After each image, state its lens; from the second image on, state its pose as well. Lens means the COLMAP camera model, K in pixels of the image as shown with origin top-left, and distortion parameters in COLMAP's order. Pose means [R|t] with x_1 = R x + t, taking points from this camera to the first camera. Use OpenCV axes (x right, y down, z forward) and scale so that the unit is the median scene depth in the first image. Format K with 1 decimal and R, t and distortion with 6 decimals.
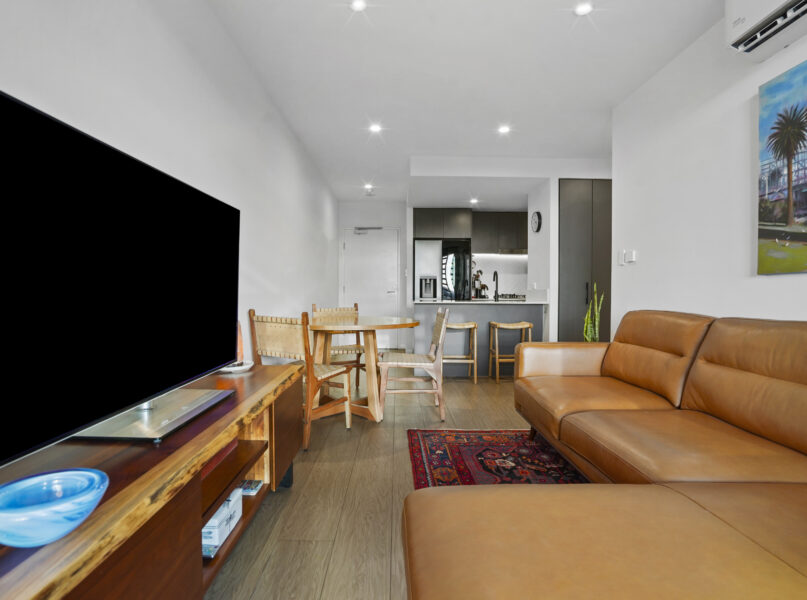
lens RADIAL K [[423.7, 0, 401.8], [0, 423.7, 297.7], [0, 0, 1]] dist [-0.001686, -0.000559]
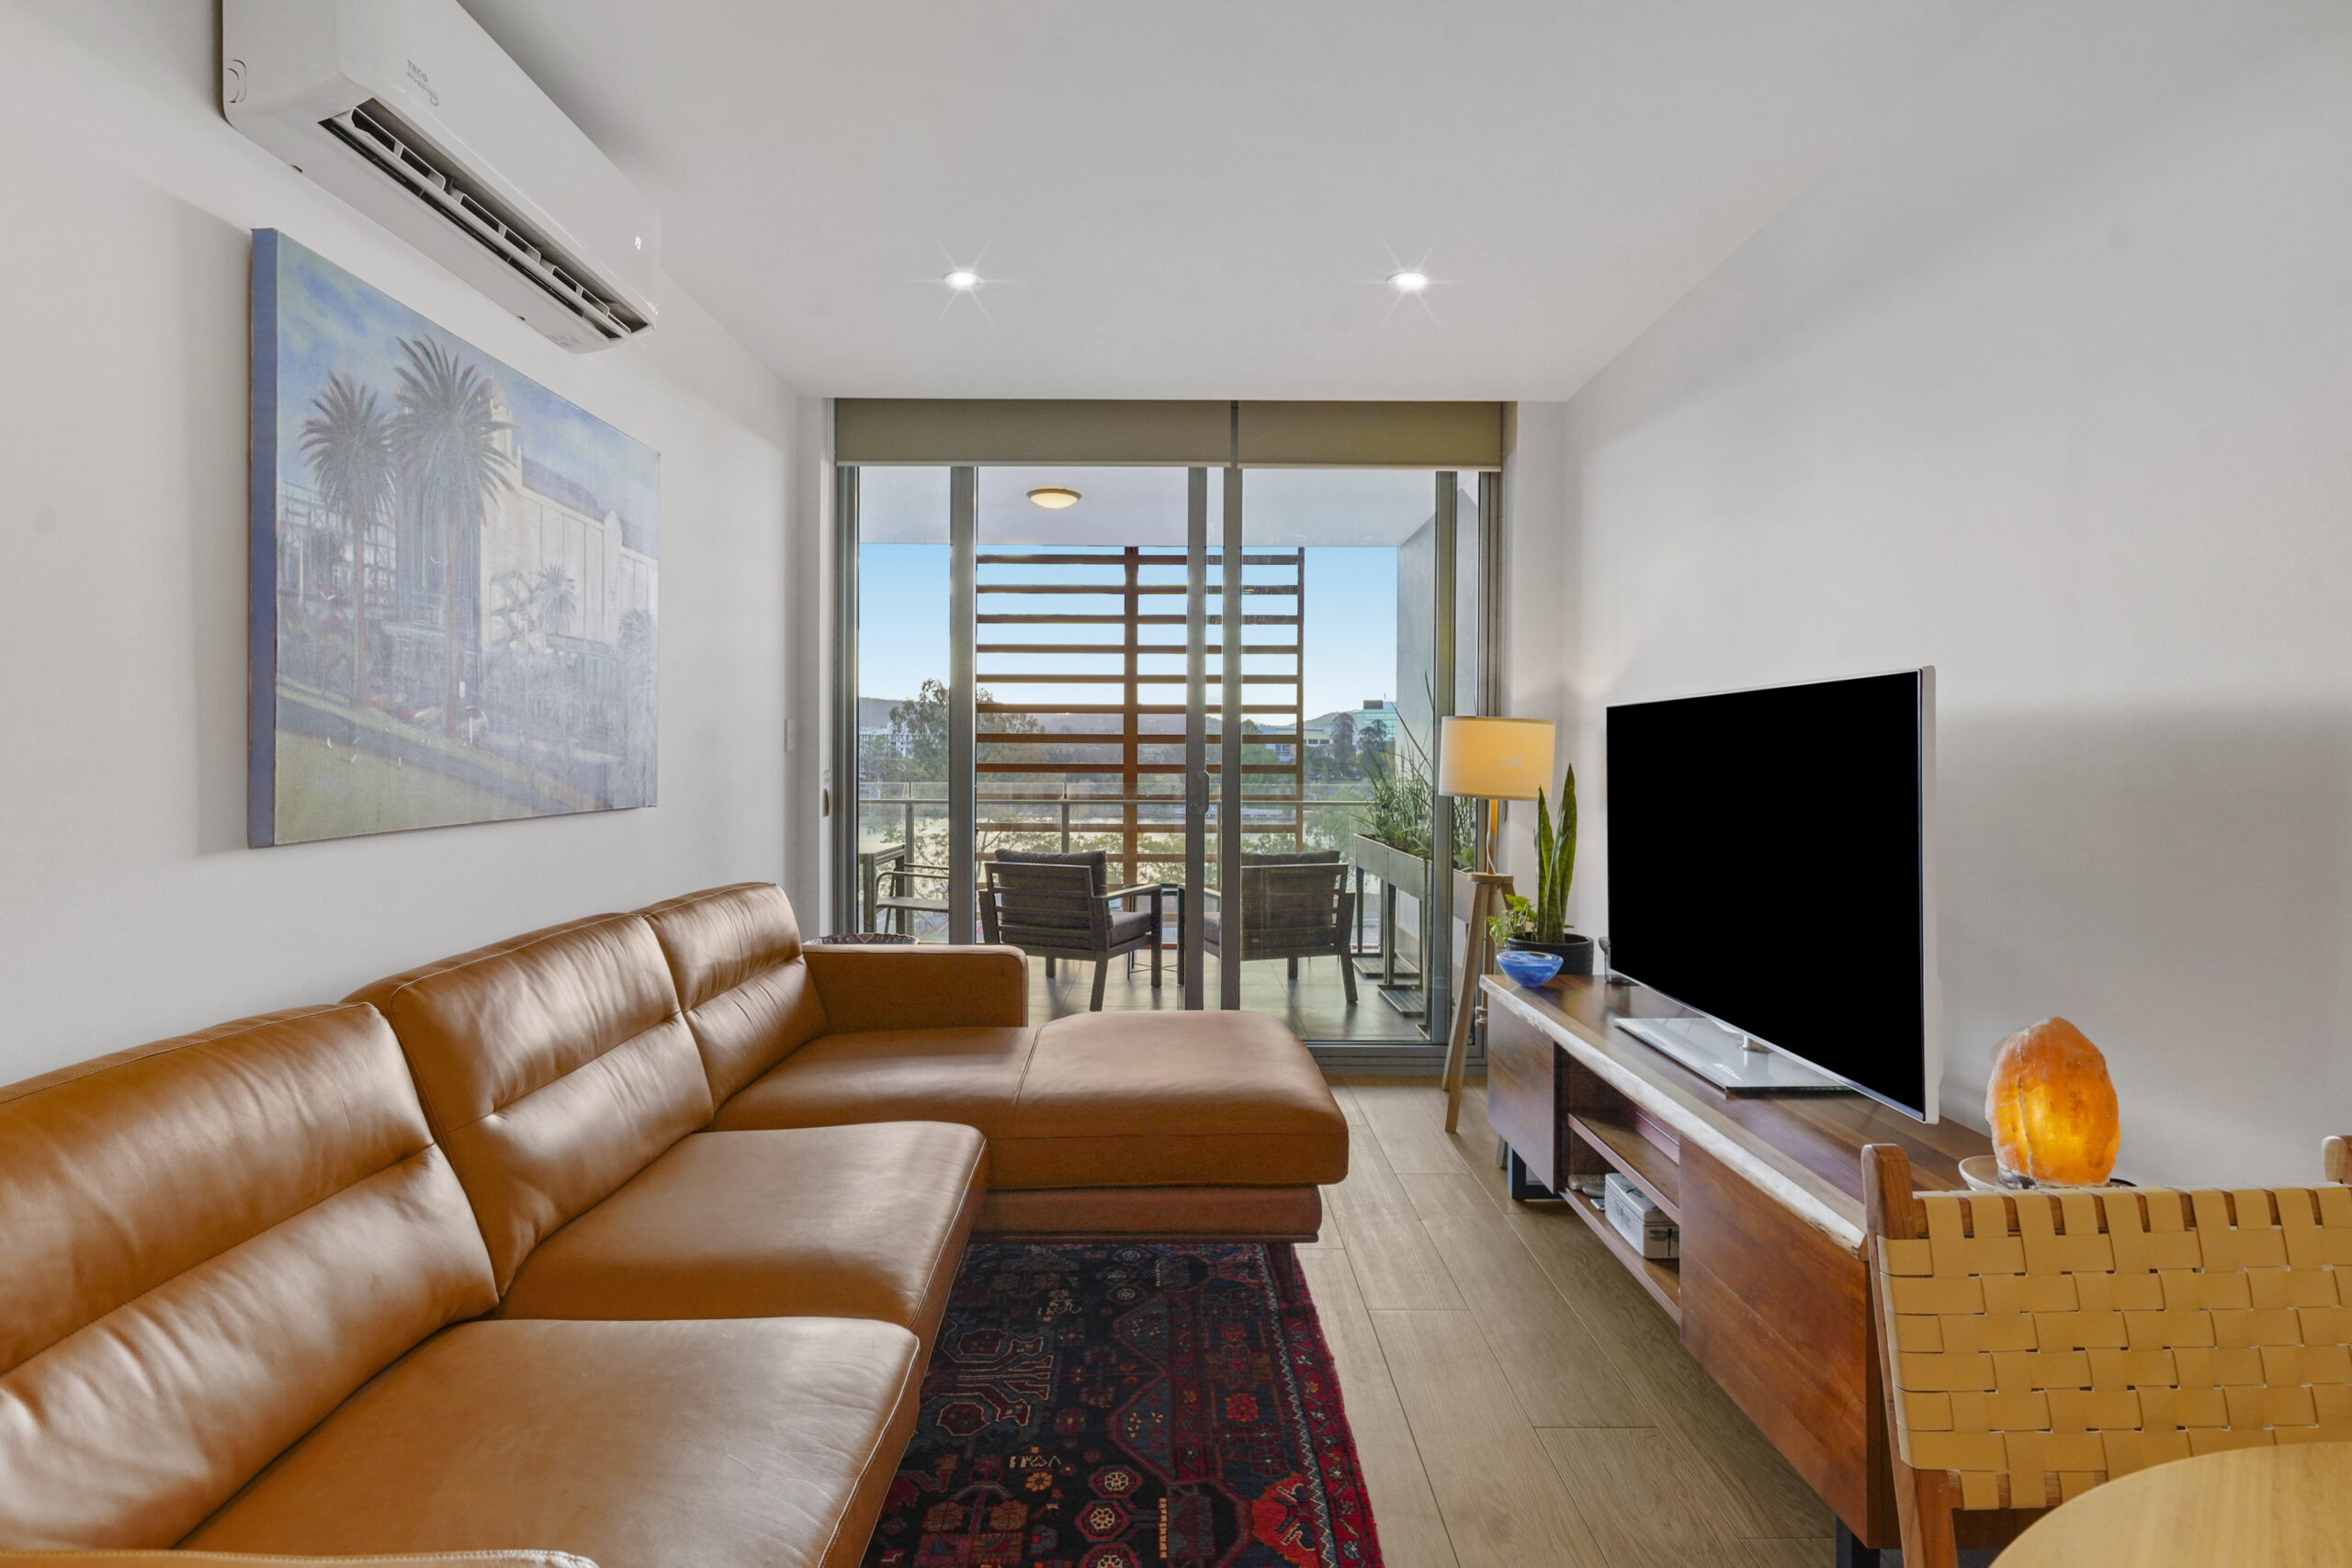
lens RADIAL K [[1076.8, 0, 1182.2], [0, 1076.8, 777.6], [0, 0, 1]] dist [0.000577, 0.000016]
pose [[-0.999903, -0.013895, -0.001265, 0.199770], [-0.013932, 0.999275, 0.035424, -0.150542], [0.000772, 0.035439, -0.999372, 1.910505]]
